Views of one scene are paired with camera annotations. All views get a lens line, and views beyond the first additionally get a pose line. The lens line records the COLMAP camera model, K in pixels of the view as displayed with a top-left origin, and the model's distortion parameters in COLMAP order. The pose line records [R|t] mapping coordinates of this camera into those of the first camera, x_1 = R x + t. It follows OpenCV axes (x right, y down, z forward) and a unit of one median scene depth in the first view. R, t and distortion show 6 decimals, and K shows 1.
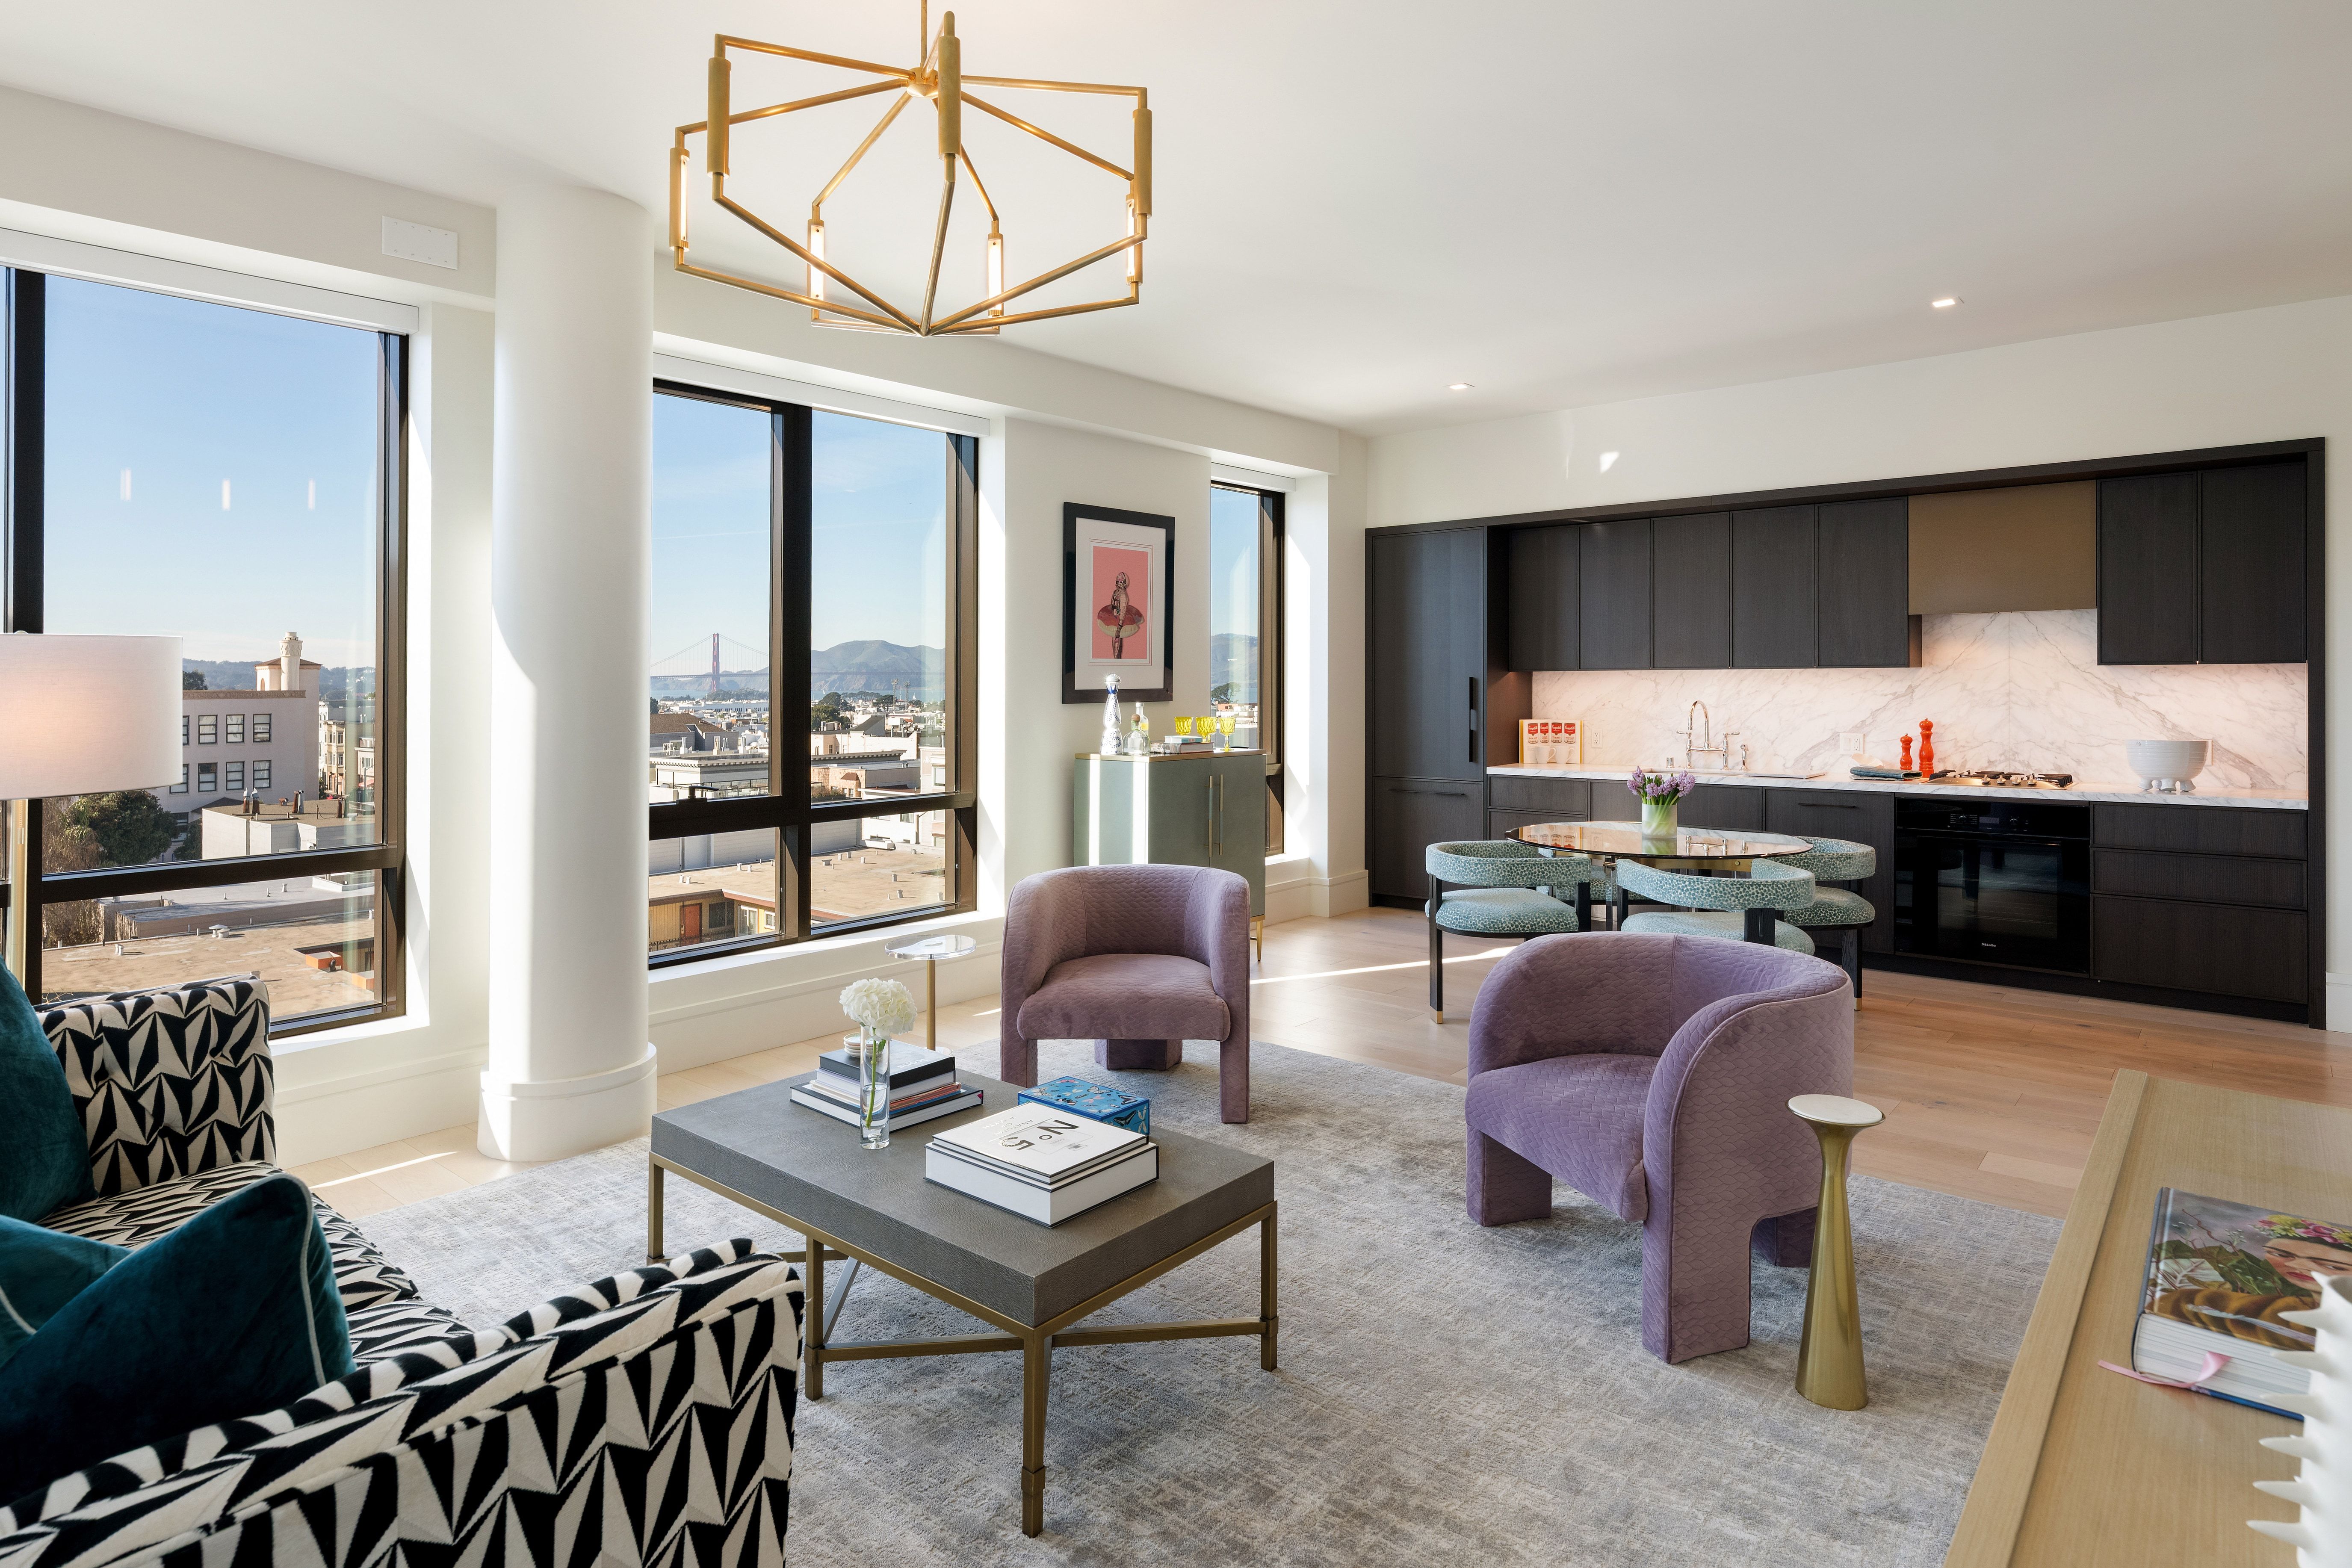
lens RADIAL K [[1294.9, 0, 1177.8], [0, 1294.9, 677.0], [0, 0, 1]] dist [0.002313, -0.001621]
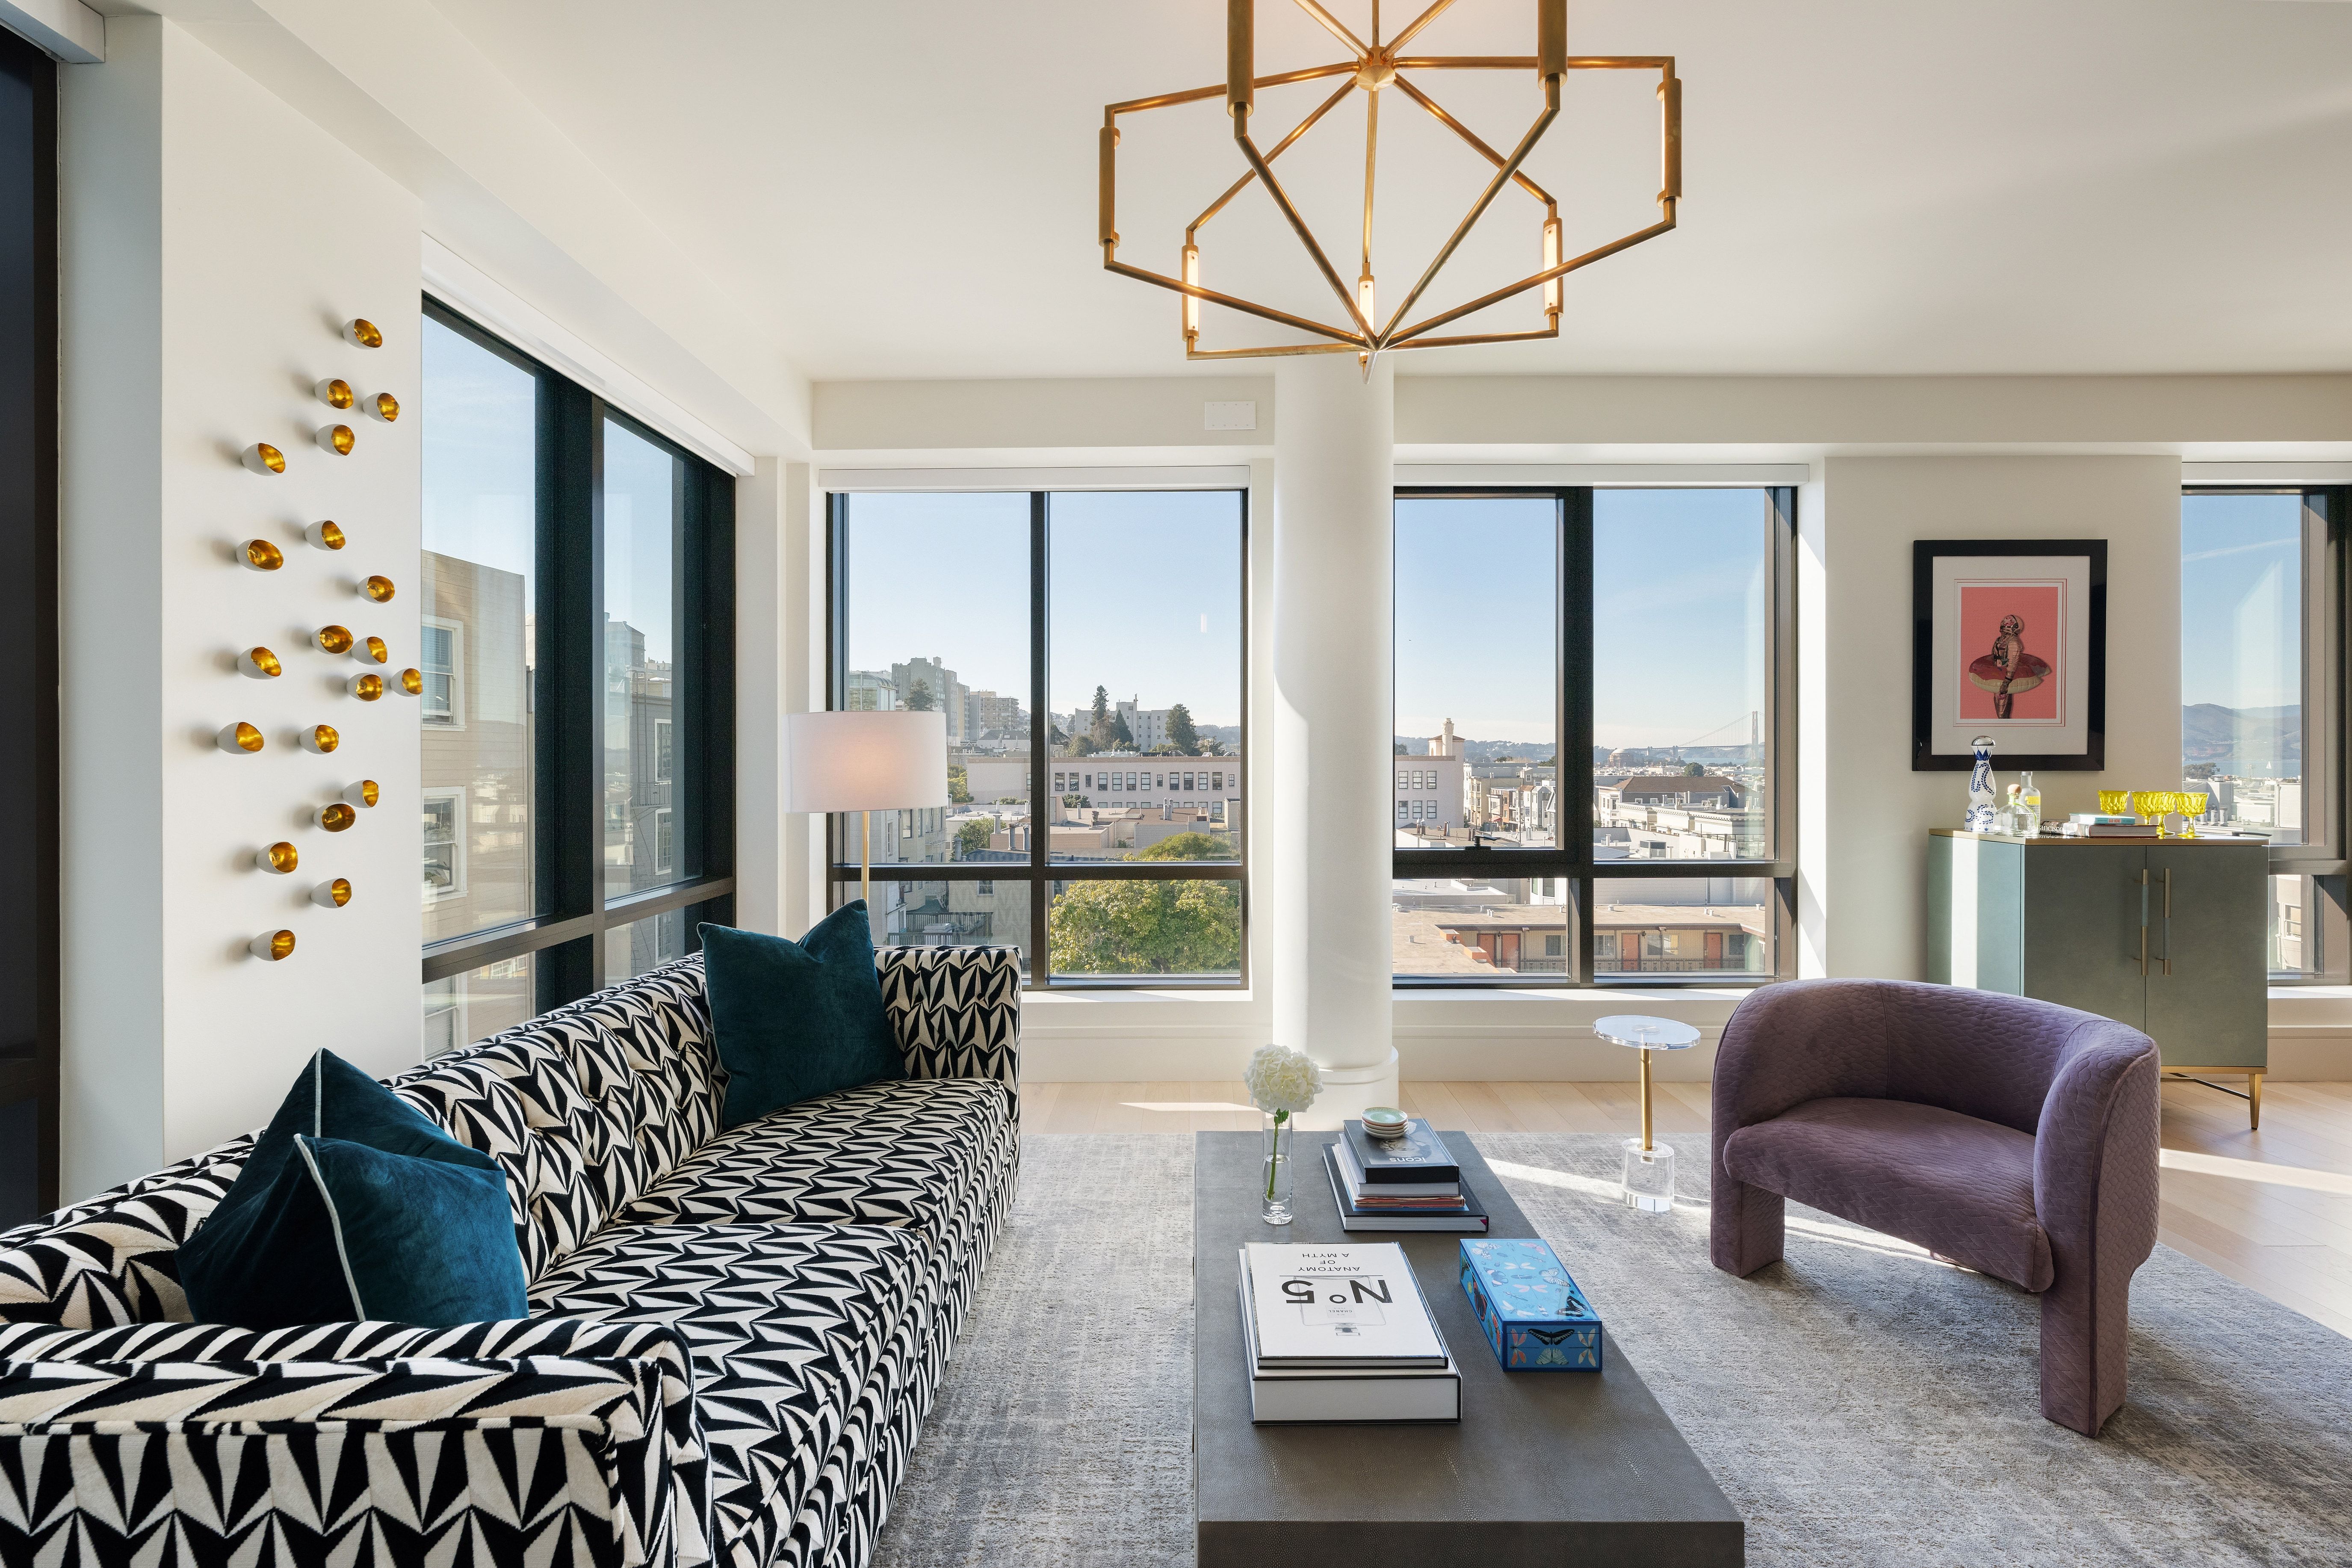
lens RADIAL K [[953.6, 0, 1322.1], [0, 953.6, 749.4], [0, 0, 1]] dist [0.001659, 0.000395]
pose [[0.649720, -0.000588, -0.760173, 0.146061], [-0.000307, 0.999999, -0.001037, 0.007194], [0.760173, 0.000907, 0.649720, 0.280306]]
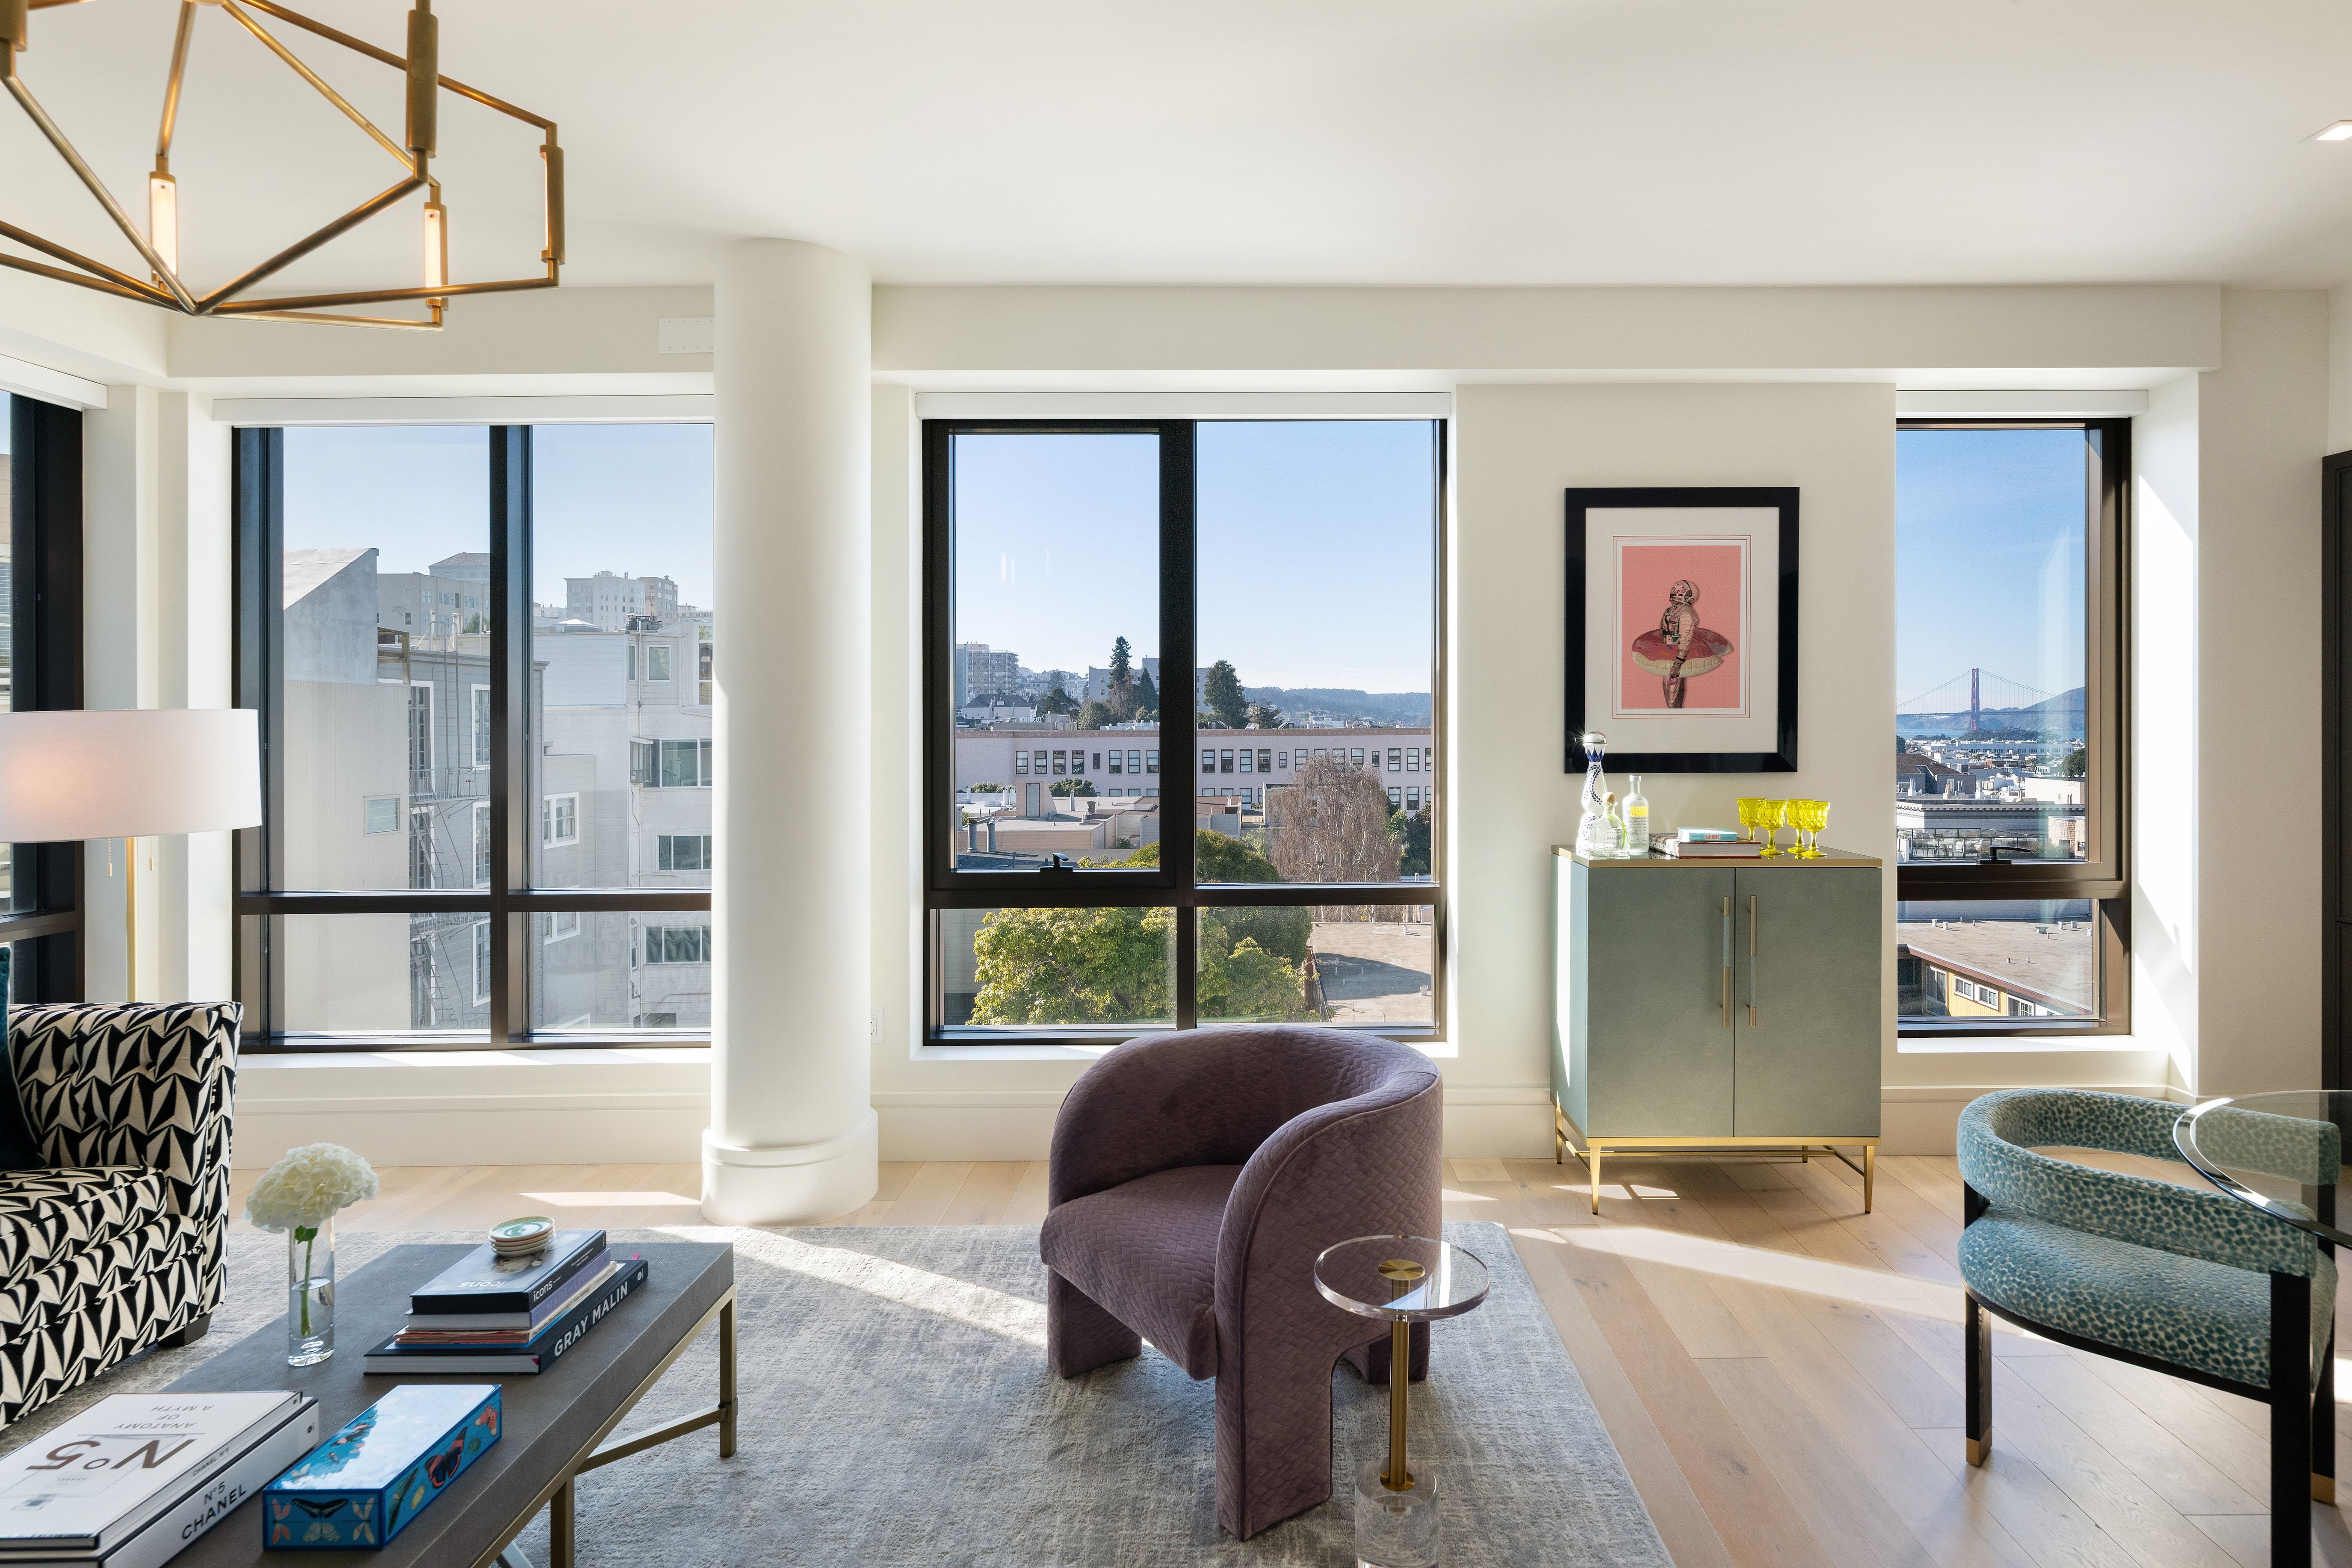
lens RADIAL K [[1265.1, 0, 1686.0], [0, 1265.1, 701.5], [0, 0, 1]] dist [-0.007511, 0.003456]
pose [[0.655282, -0.004367, -0.755372, 0.487507], [0.002105, 0.999990, -0.003955, -0.016182], [0.755381, 0.001002, 0.655285, 0.610182]]
